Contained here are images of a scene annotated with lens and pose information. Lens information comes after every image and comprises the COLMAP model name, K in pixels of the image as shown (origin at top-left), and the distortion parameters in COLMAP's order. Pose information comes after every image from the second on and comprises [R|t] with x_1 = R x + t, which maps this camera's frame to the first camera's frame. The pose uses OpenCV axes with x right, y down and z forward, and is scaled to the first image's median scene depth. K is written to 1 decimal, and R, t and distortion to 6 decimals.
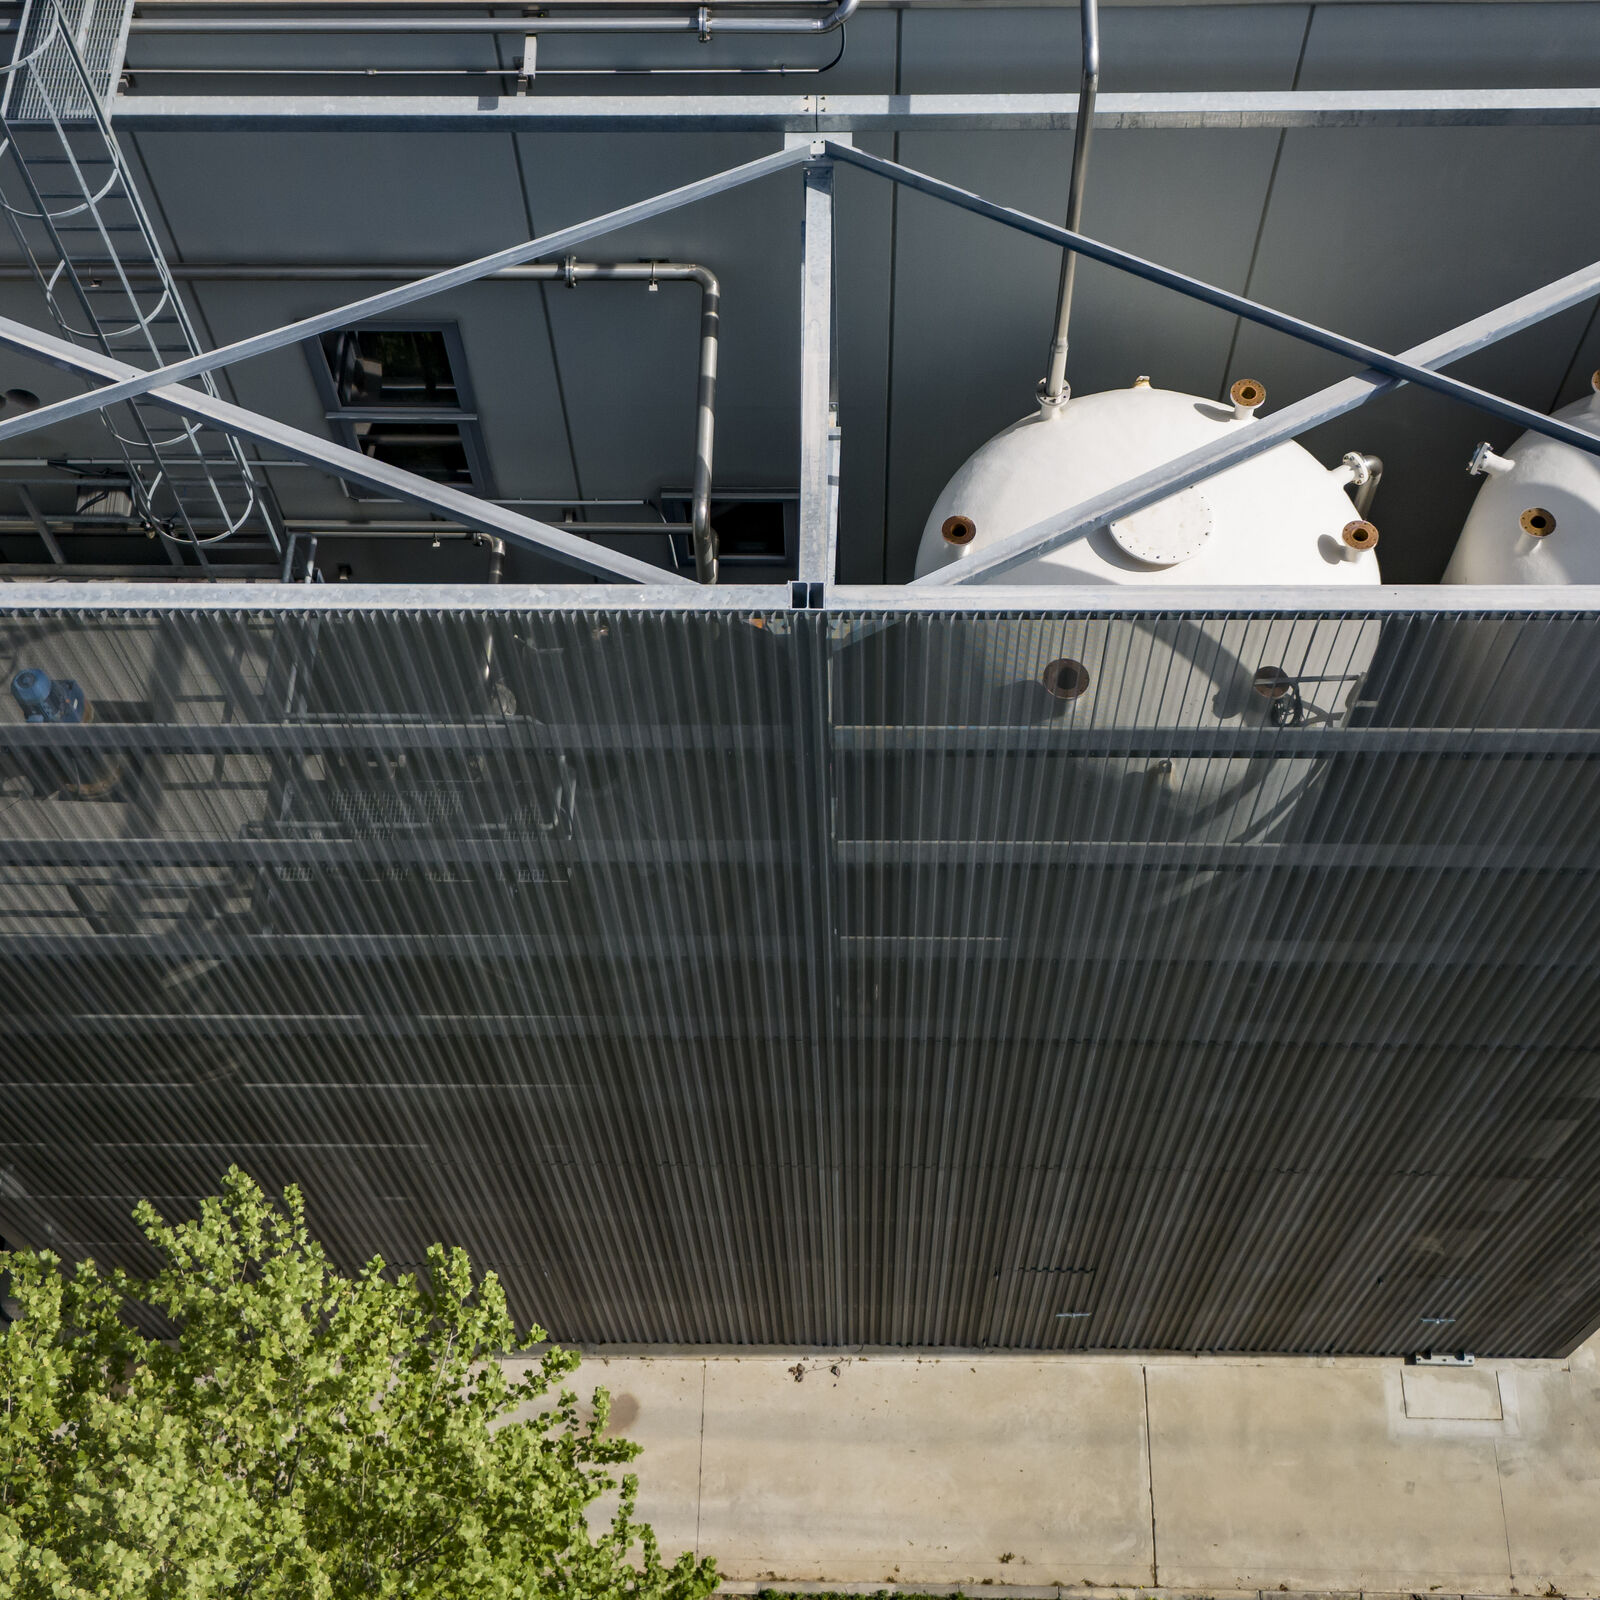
lens RADIAL K [[2204.0, 0, 747.6], [0, 2204.0, 743.2], [0, 0, 1]] dist [0.065692, -0.069553]
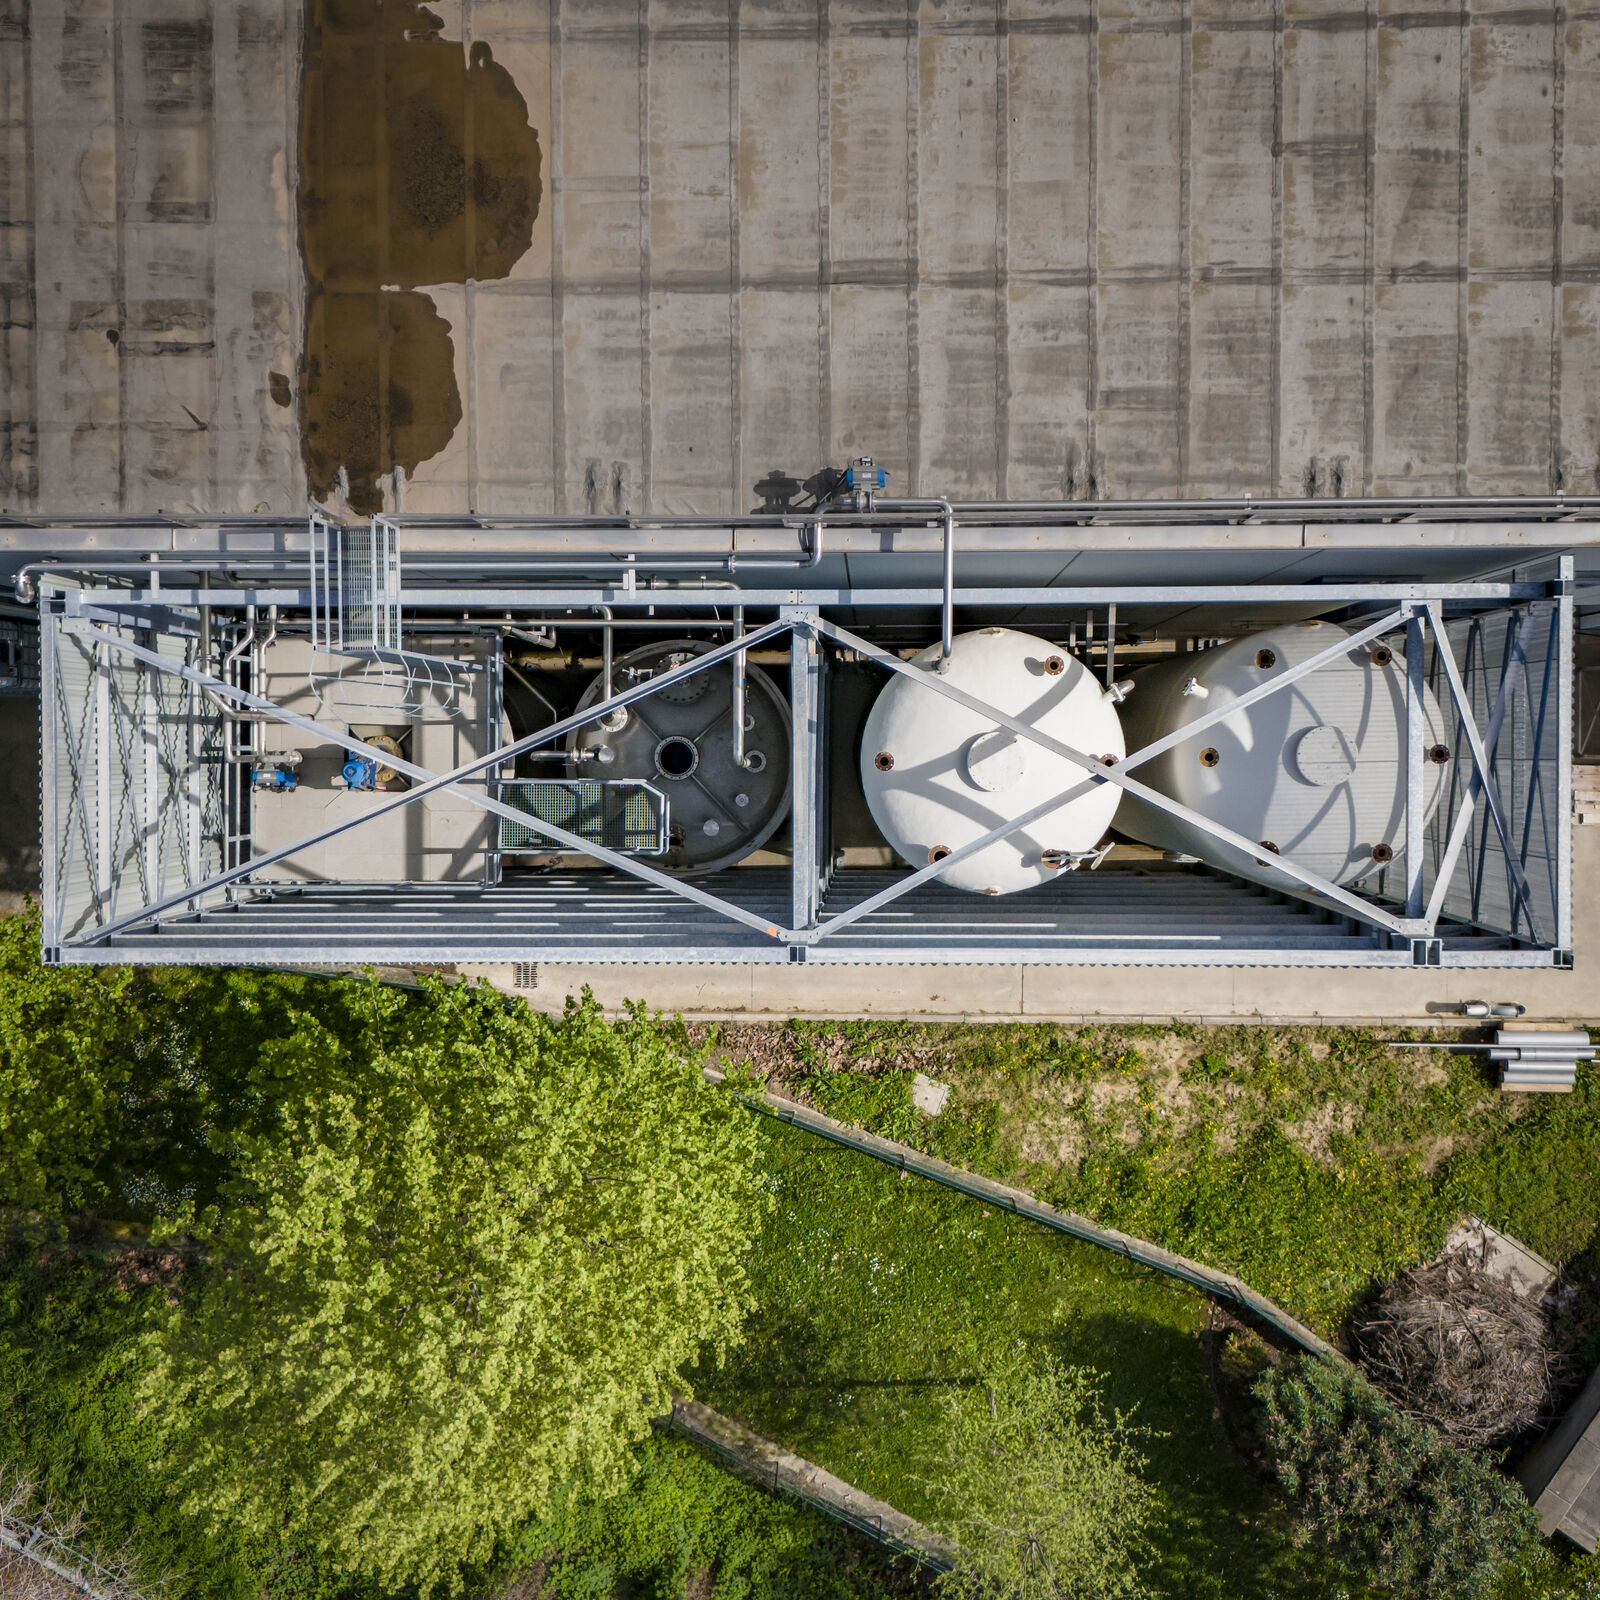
lens RADIAL K [[2028.5, 0, 724.3], [0, 2028.5, 774.1], [0, 0, 1]] dist [0.115256, -0.278896]
pose [[0.999017, -0.029415, -0.033167, 0.019623], [0.042005, 0.867254, 0.496090, -0.851898], [0.014171, -0.496996, 0.867637, -0.400988]]
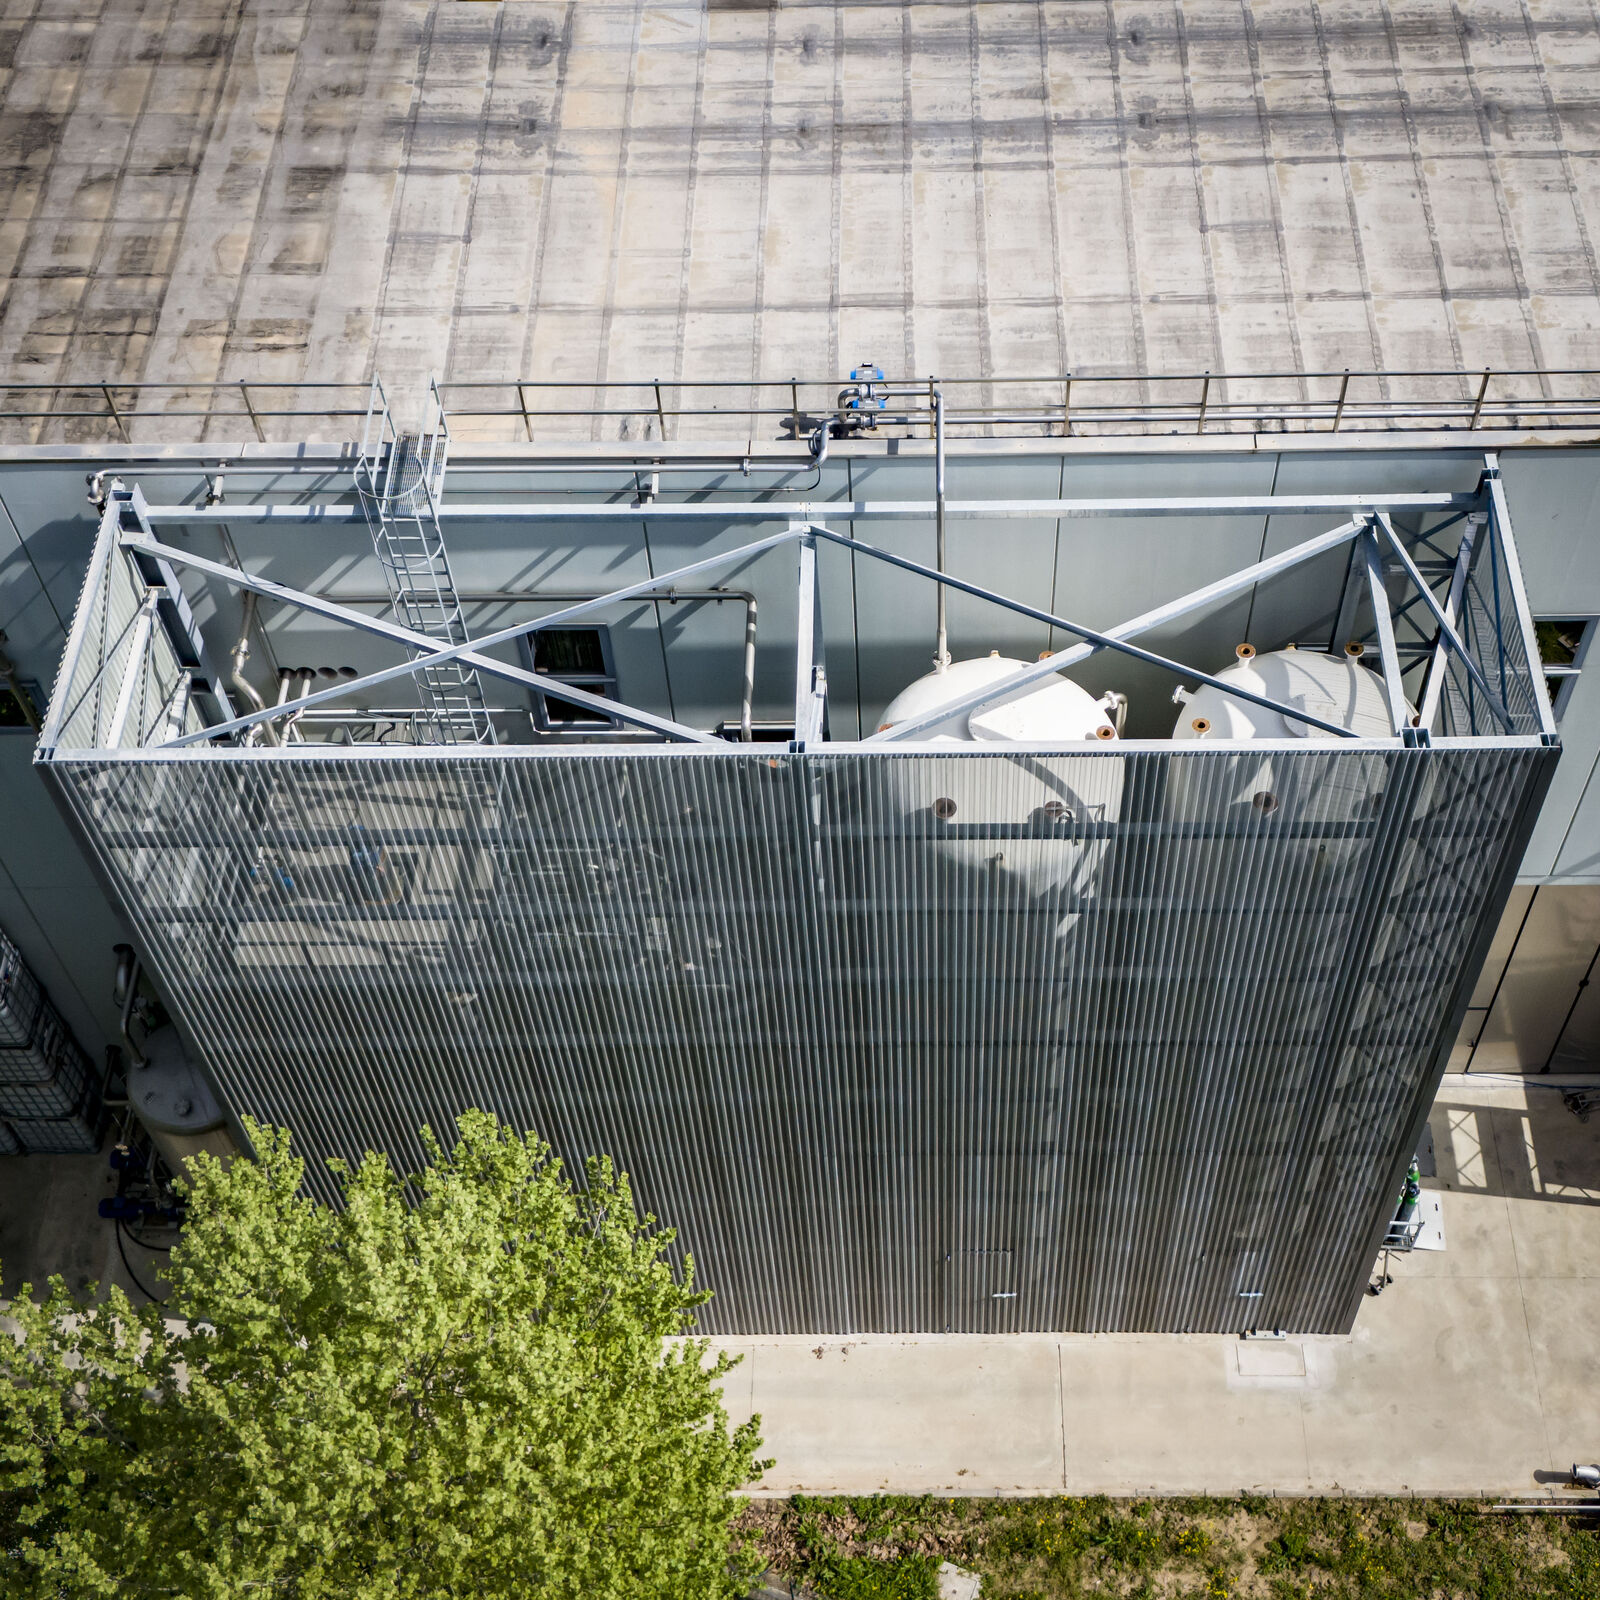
lens RADIAL K [[2237.8, 0, 800.0], [0, 2237.8, 800.0], [0, 0, 1]] dist [0.062700, -0.134851]
pose [[0.999980, -0.005948, -0.002346, 0.025669], [0.005603, 0.991944, -0.126549, 0.180223], [0.003080, 0.126534, 0.991958, -0.771603]]
